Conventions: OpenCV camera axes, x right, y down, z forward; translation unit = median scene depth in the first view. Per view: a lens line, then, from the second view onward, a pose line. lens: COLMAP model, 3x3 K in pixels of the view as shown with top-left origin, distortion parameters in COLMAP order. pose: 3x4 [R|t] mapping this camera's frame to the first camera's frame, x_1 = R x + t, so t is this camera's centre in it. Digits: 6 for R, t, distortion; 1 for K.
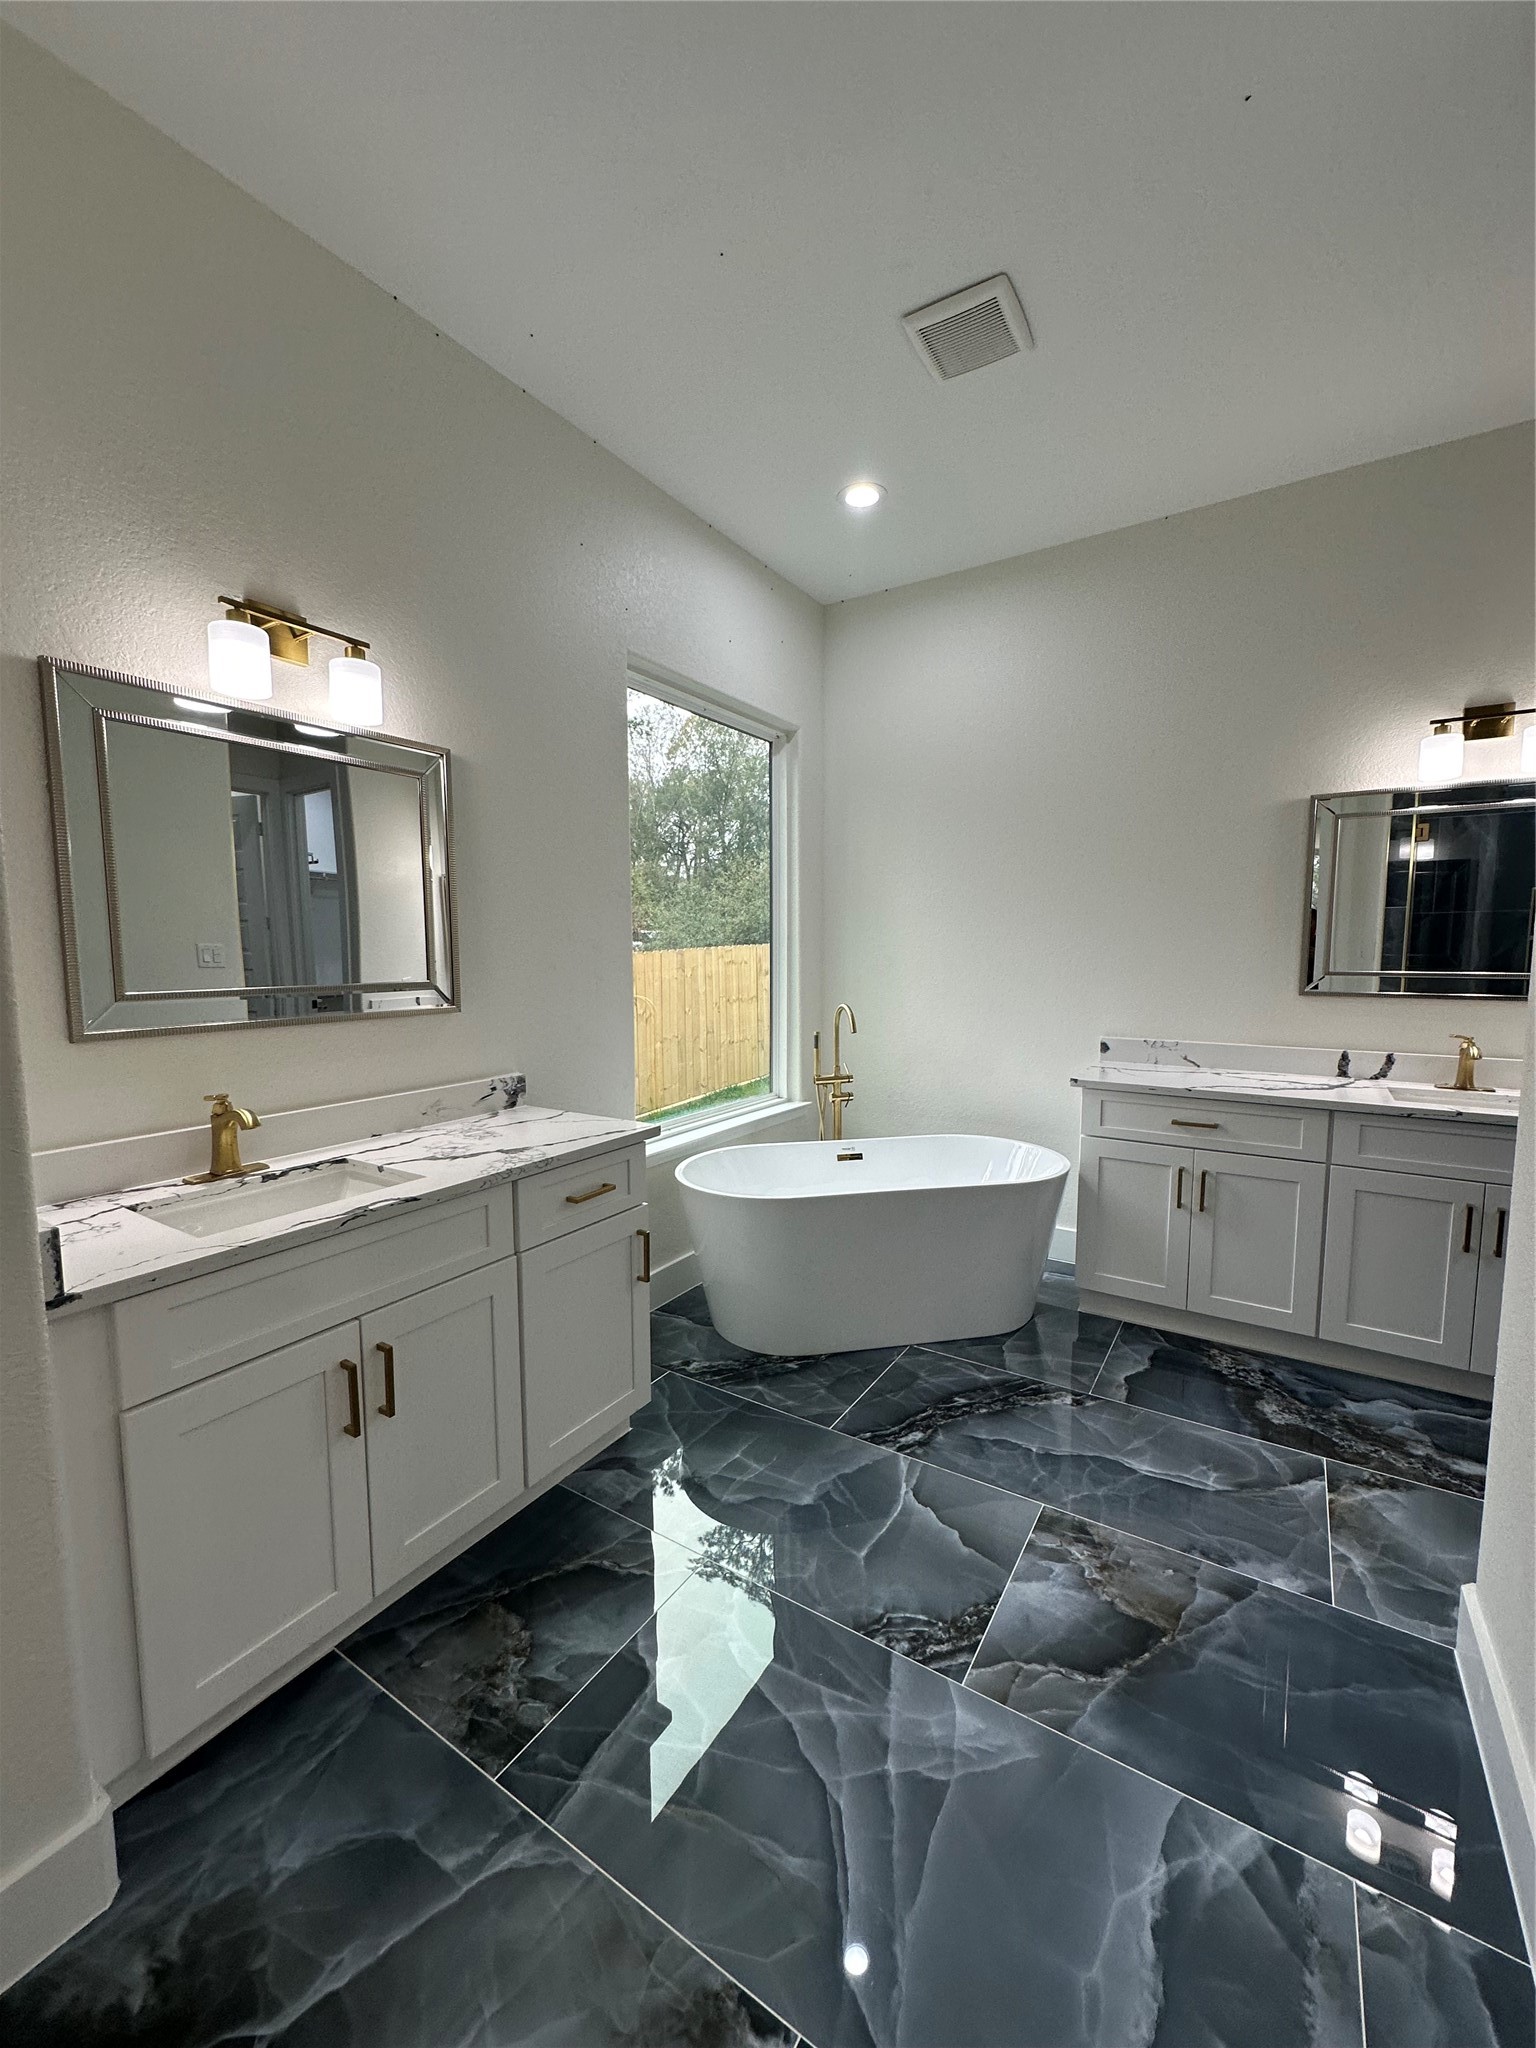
lens RADIAL K [[815.5, 0, 772.7], [0, 815.5, 1025.1], [0, 0, 1]] dist [0.001294, 0.000313]
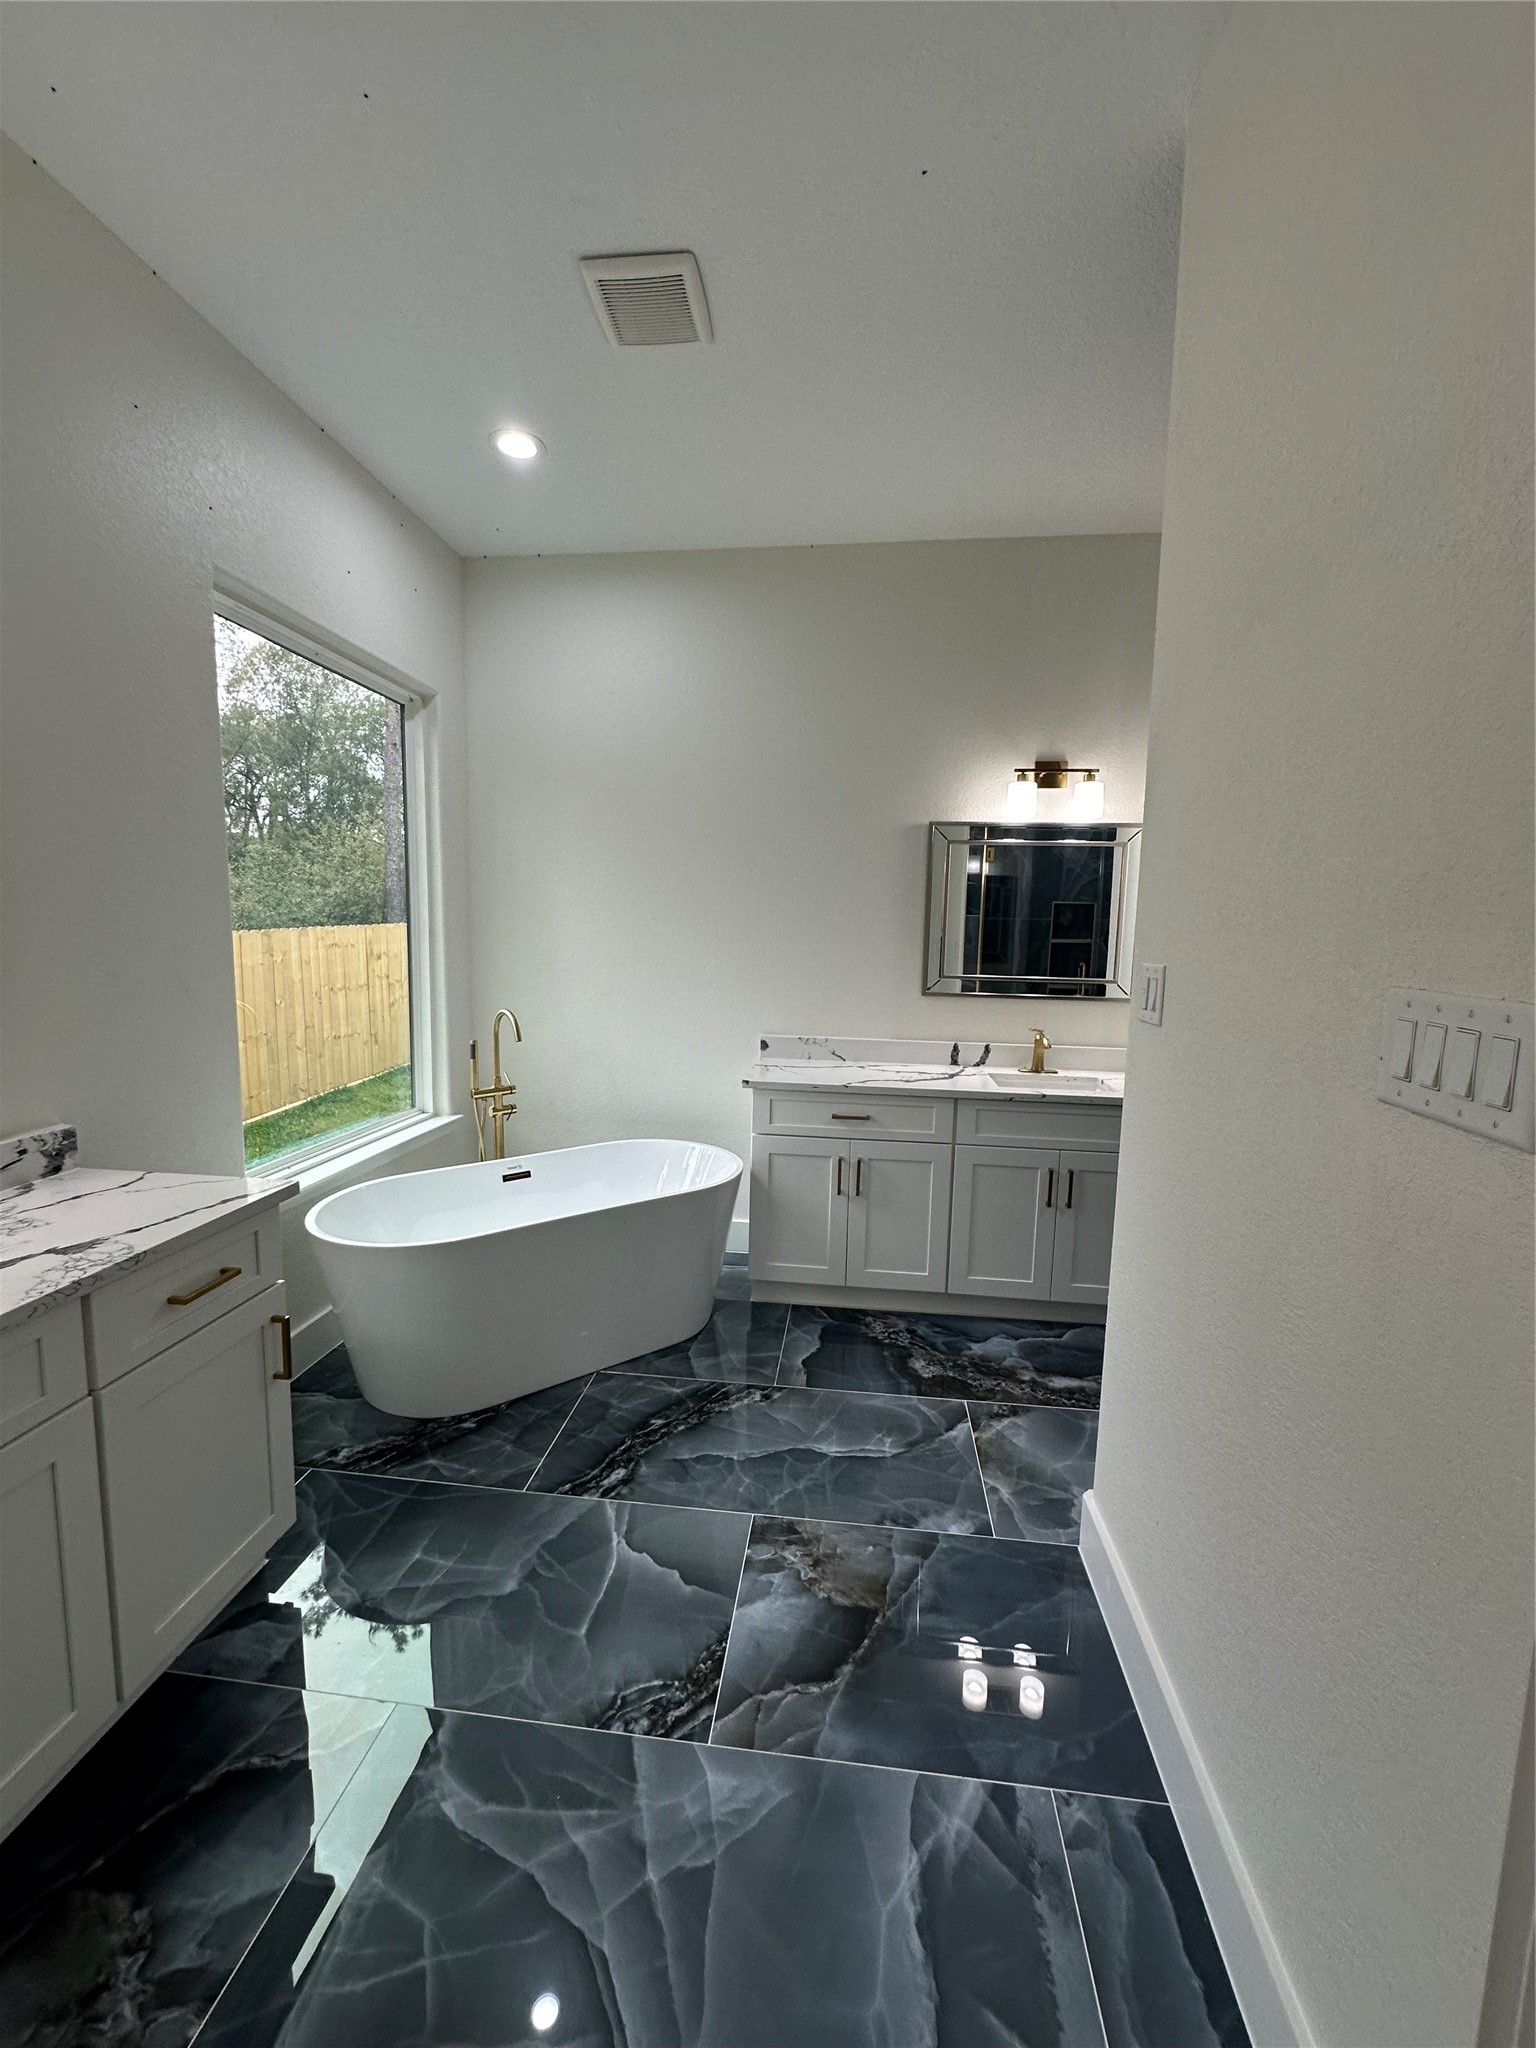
lens RADIAL K [[815.5, 0, 766.5], [0, 815.5, 1024.0], [0, 0, 1]] dist [0.001294, 0.000313]
pose [[0.900228, -0.030437, 0.434354, -0.064102], [0.019033, 0.999351, 0.030581, -0.044582], [-0.435003, -0.019263, 0.900223, 0.077204]]
